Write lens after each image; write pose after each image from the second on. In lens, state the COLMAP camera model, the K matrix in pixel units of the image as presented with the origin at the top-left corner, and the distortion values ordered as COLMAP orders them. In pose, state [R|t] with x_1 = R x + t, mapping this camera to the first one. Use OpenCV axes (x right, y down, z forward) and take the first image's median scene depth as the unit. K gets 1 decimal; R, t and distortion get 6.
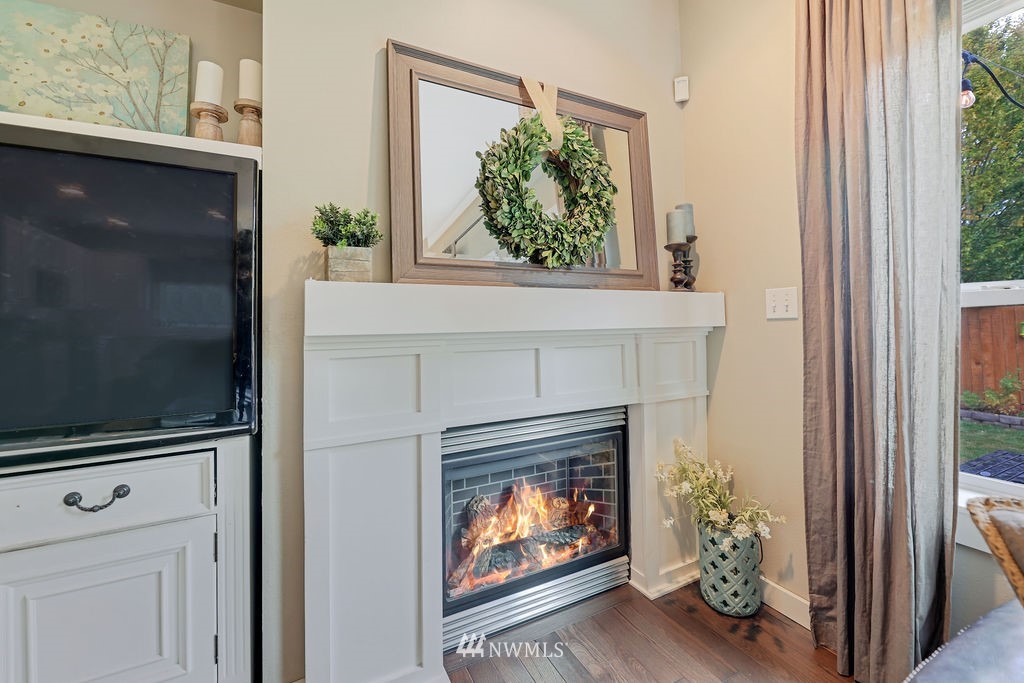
lens RADIAL K [[448.2, 0, 516.0], [0, 448.2, 315.8], [0, 0, 1]] dist [-0.001242, -0.000429]
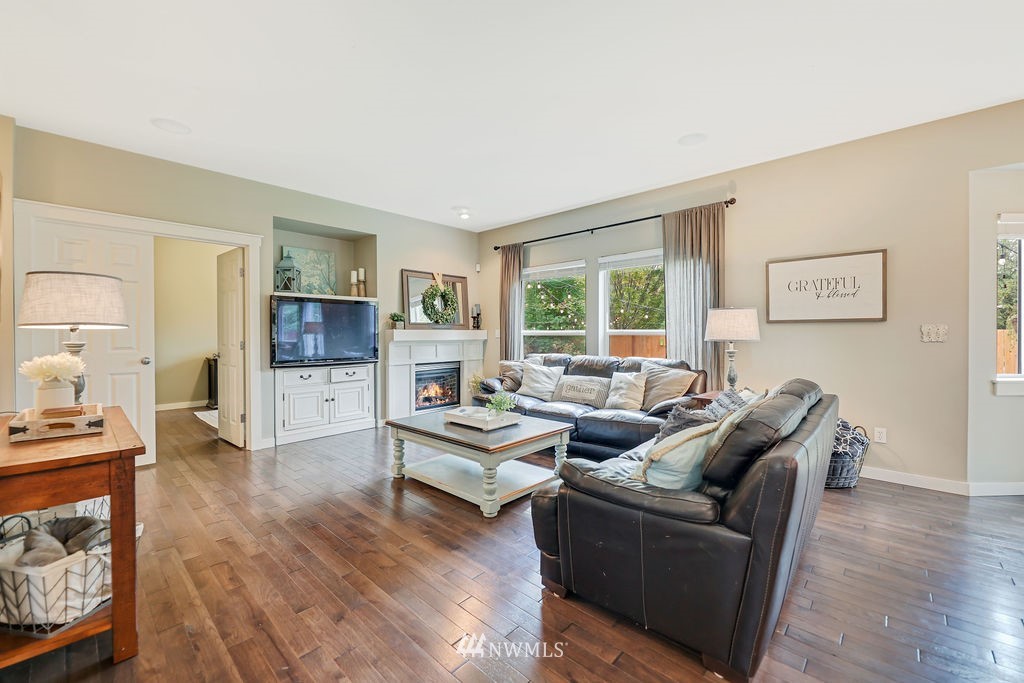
lens RADIAL K [[416.8, 0, 507.9], [0, 416.8, 336.6], [0, 0, 1]] dist [-0.002071, -0.003083]
pose [[0.948193, 0.010360, 0.317526, -0.485491], [-0.015090, 0.999809, 0.012440, -0.051812], [-0.317336, -0.016587, 0.948168, -2.460959]]
